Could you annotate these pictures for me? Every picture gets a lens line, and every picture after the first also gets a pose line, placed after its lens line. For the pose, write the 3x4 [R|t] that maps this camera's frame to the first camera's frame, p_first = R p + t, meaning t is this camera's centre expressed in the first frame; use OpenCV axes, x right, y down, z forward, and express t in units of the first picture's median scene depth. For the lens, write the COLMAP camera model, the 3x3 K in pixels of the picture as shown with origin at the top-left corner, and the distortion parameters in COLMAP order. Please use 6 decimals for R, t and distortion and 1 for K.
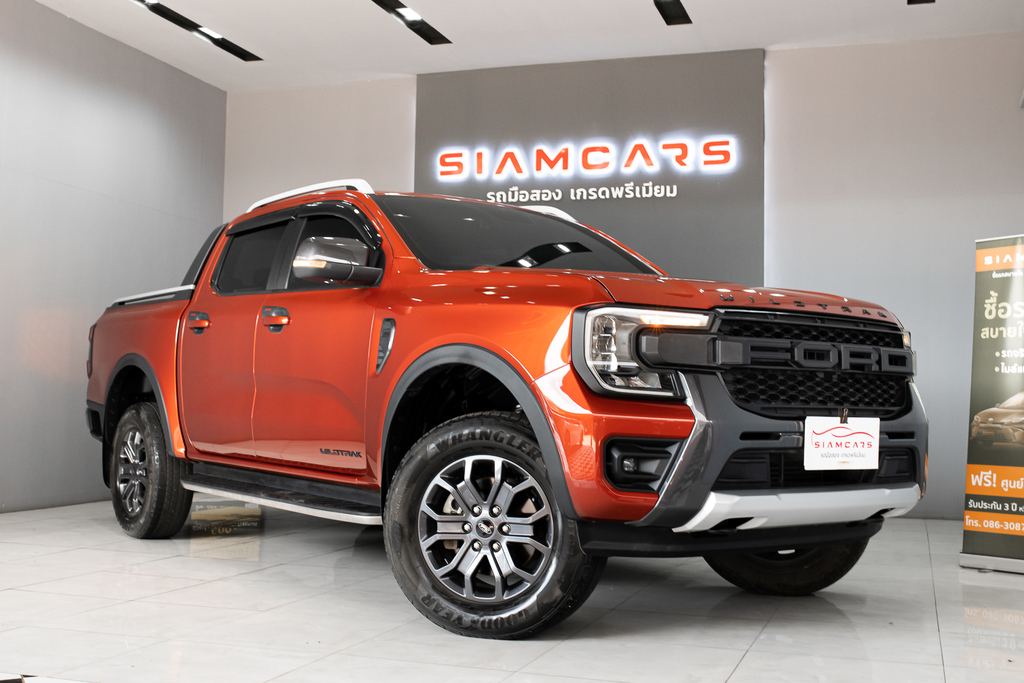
lens RADIAL K [[1286.6, 0, 498.1], [0, 1286.6, 316.6], [0, 0, 1]] dist [-0.066823, 0.051246]
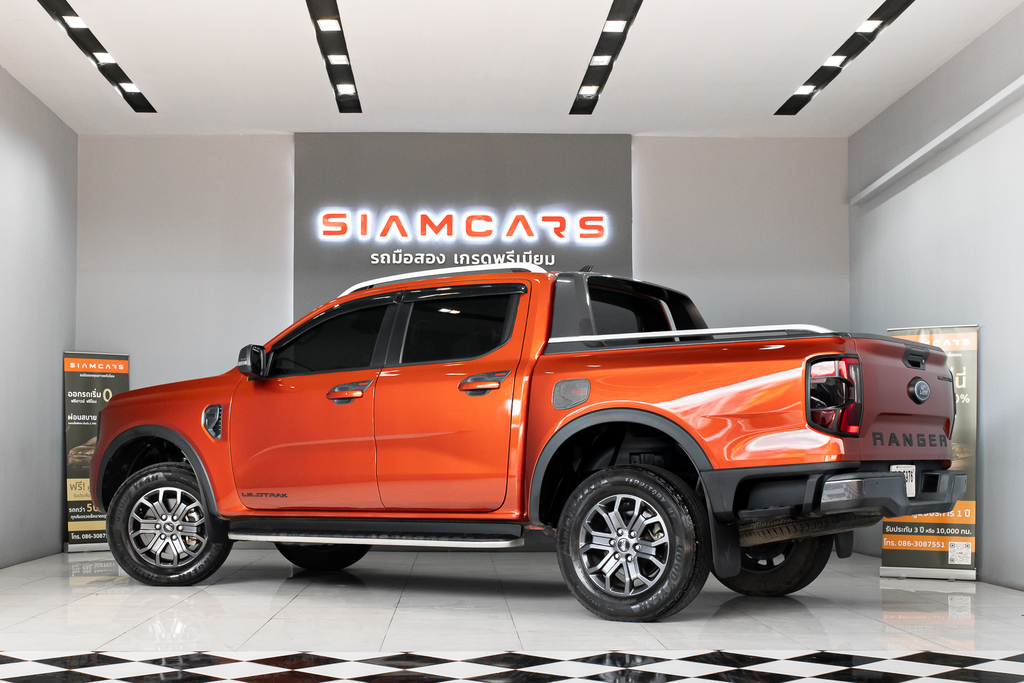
lens RADIAL K [[1626.6, 0, 512.0], [0, 1626.6, 341.5], [0, 0, 1]] dist [-0.121566, 0.049015]
pose [[0.934252, 0.012297, 0.356401, -0.596848], [-0.012683, 0.999919, -0.001254, -0.041115], [-0.356388, -0.003349, 0.934332, -0.429250]]
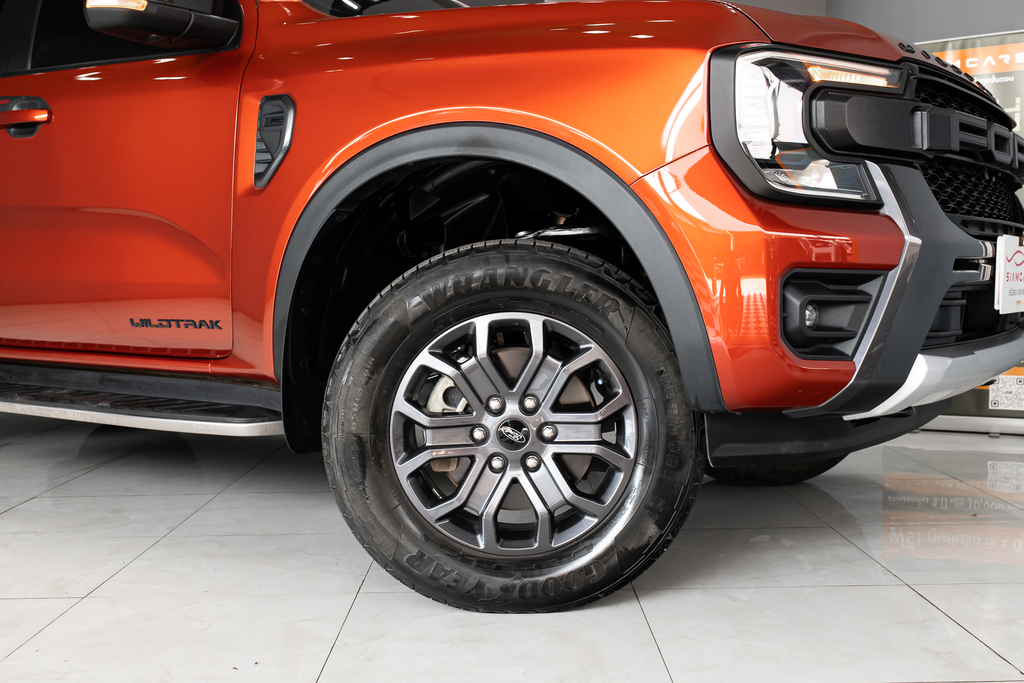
lens RADIAL K [[1223.3, 0, 564.8], [0, 1223.3, 338.7], [0, 0, 1]] dist [-0.056165, 0.029673]
pose [[0.931466, -0.047625, 0.360697, -0.131182], [0.003710, 0.992587, 0.121477, 0.035450], [-0.363809, -0.111813, 0.924738, 0.322290]]
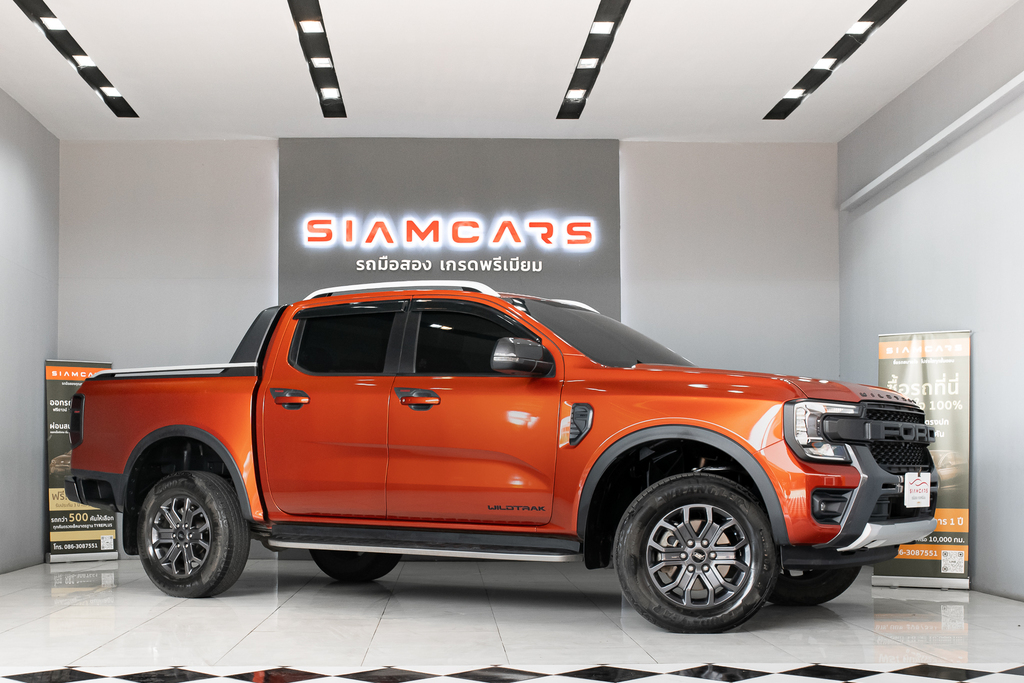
lens RADIAL K [[1606.1, 0, 517.3], [0, 1606.1, 352.2], [0, 0, 1]] dist [-0.125793, 0.095193]
pose [[0.930809, 0.010349, 0.365360, -0.576440], [-0.010852, 0.999941, -0.000675, -0.038102], [-0.365345, -0.003336, 0.930866, -0.386388]]
